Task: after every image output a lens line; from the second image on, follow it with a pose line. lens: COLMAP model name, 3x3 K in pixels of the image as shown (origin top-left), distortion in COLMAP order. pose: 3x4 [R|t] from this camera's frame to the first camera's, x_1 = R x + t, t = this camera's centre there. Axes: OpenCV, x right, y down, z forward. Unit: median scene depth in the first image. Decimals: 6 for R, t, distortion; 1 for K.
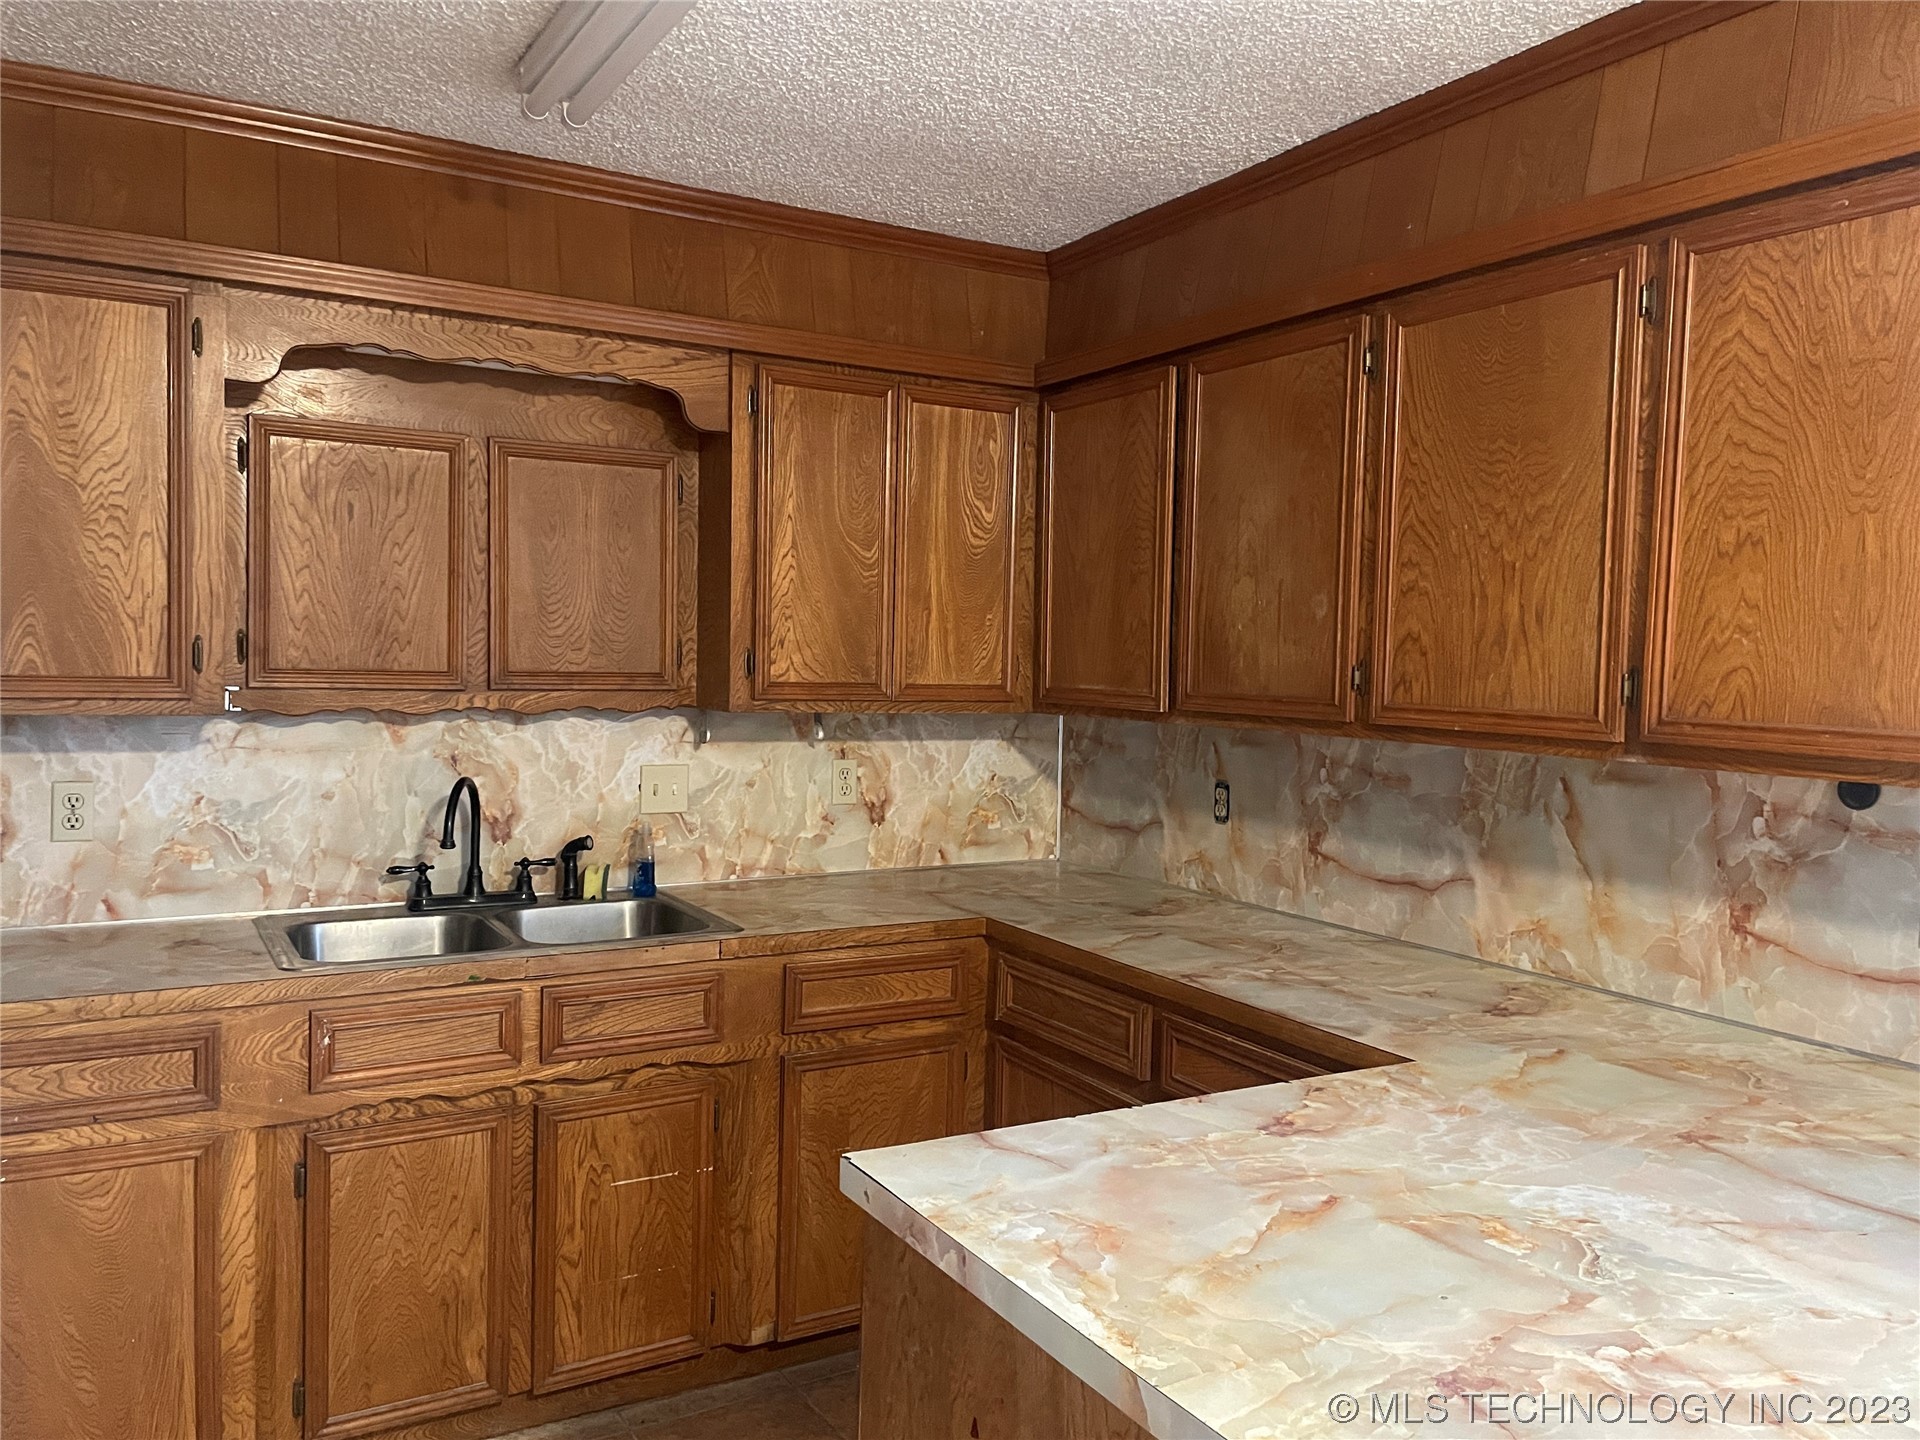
lens RADIAL K [[1450.8, 0, 960.0], [0, 1450.8, 720.0], [0, 0, 1]] dist [-0.014136, -0.007676]
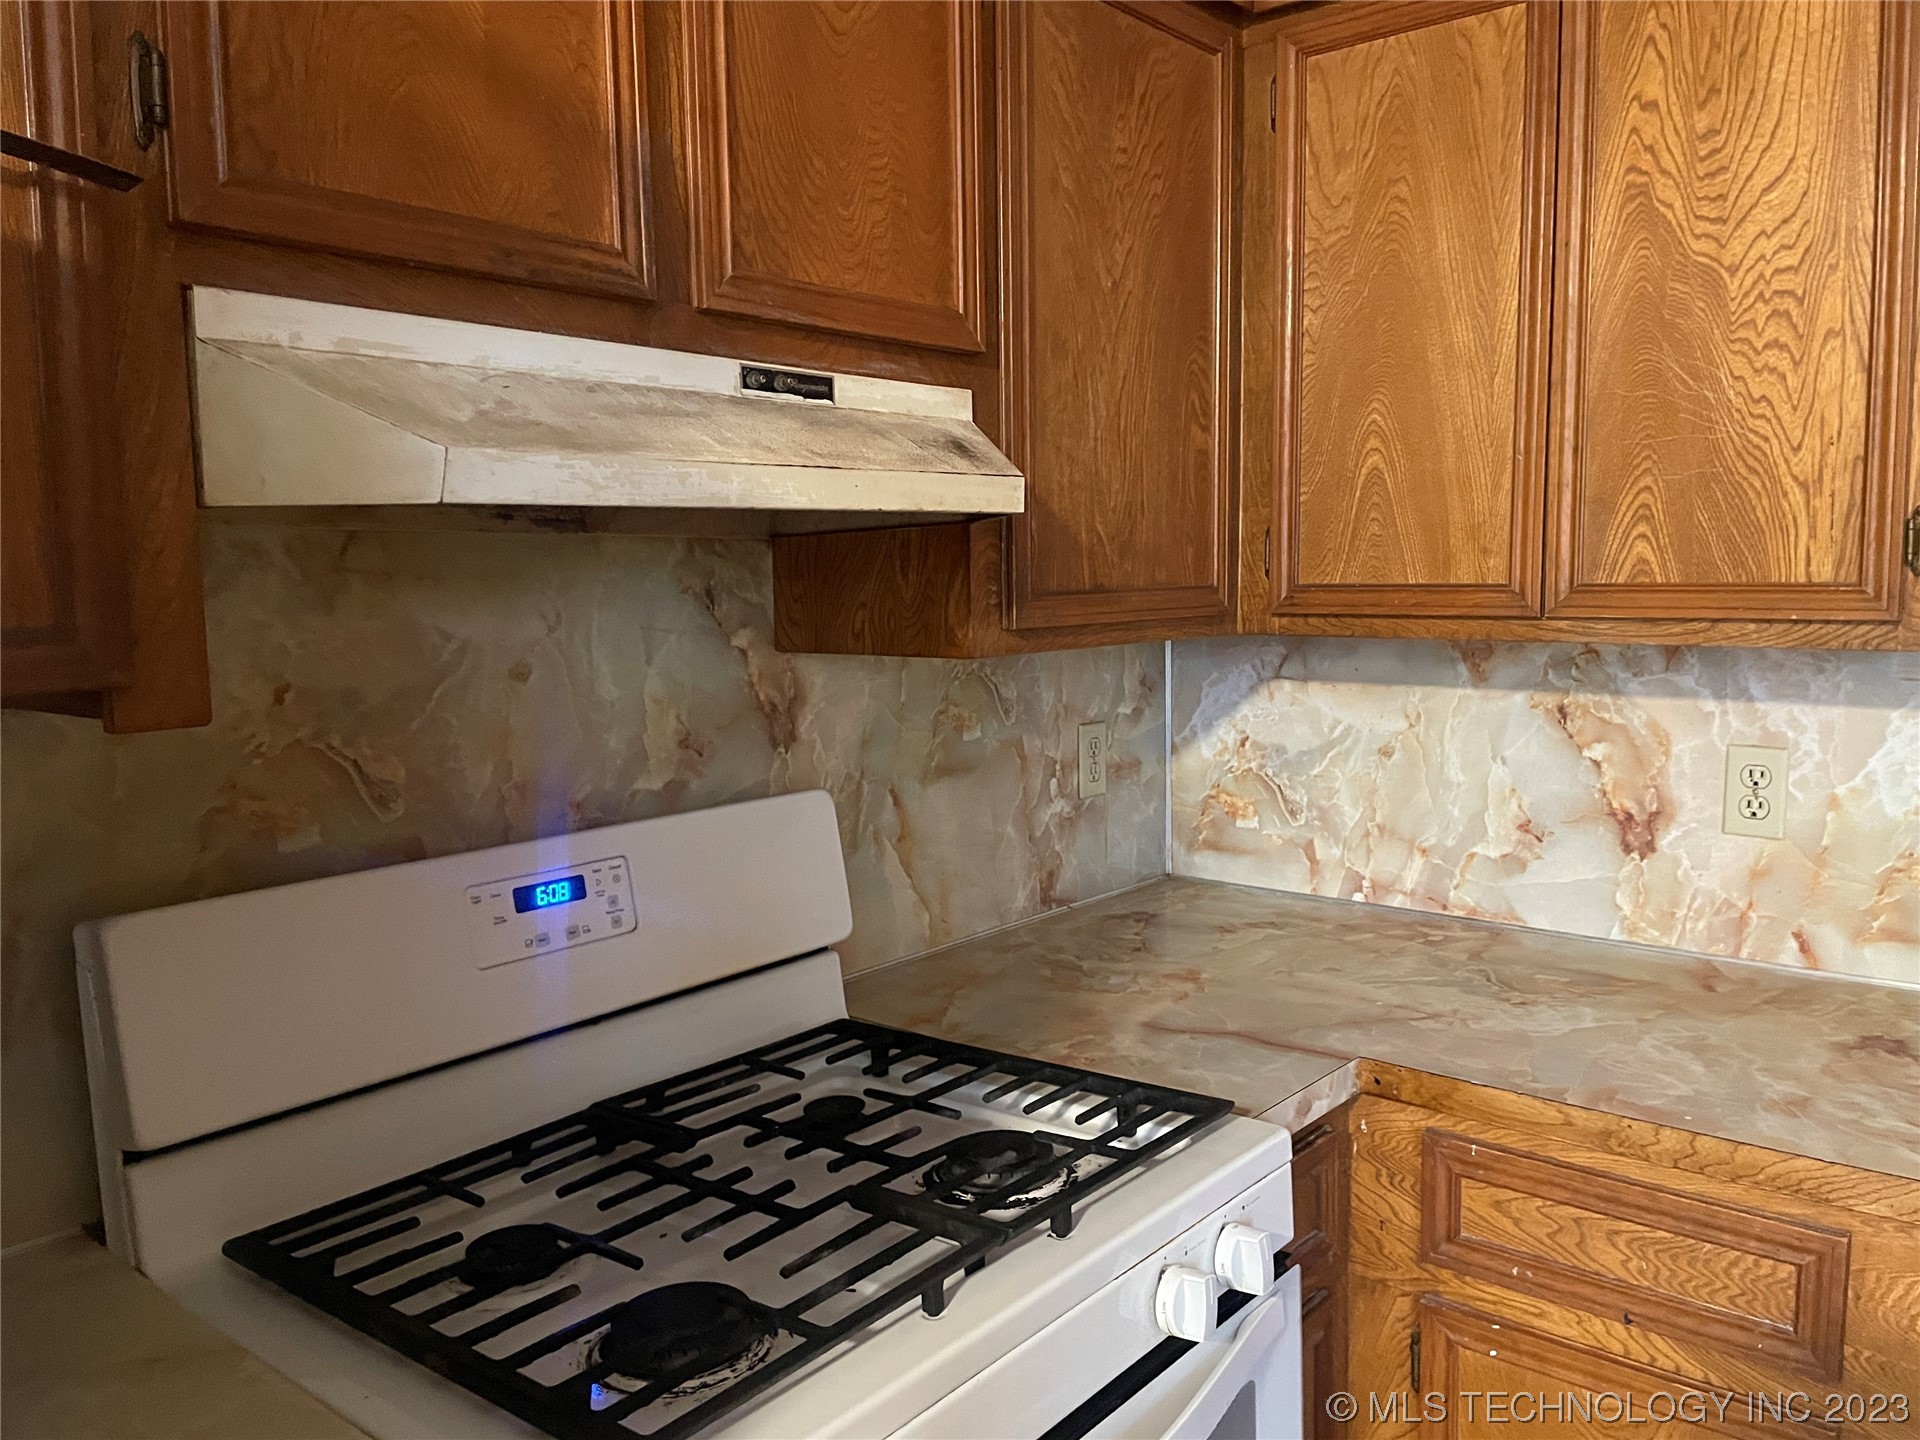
lens RADIAL K [[1463.5, 0, 960.0], [0, 1463.5, 720.0], [0, 0, 1]] dist [0.115451, -0.150598]
pose [[0.341744, 0.070918, -0.937114, -0.115697], [-0.021587, 0.997478, 0.067614, -0.008278], [0.939545, -0.002877, 0.342413, 0.475224]]
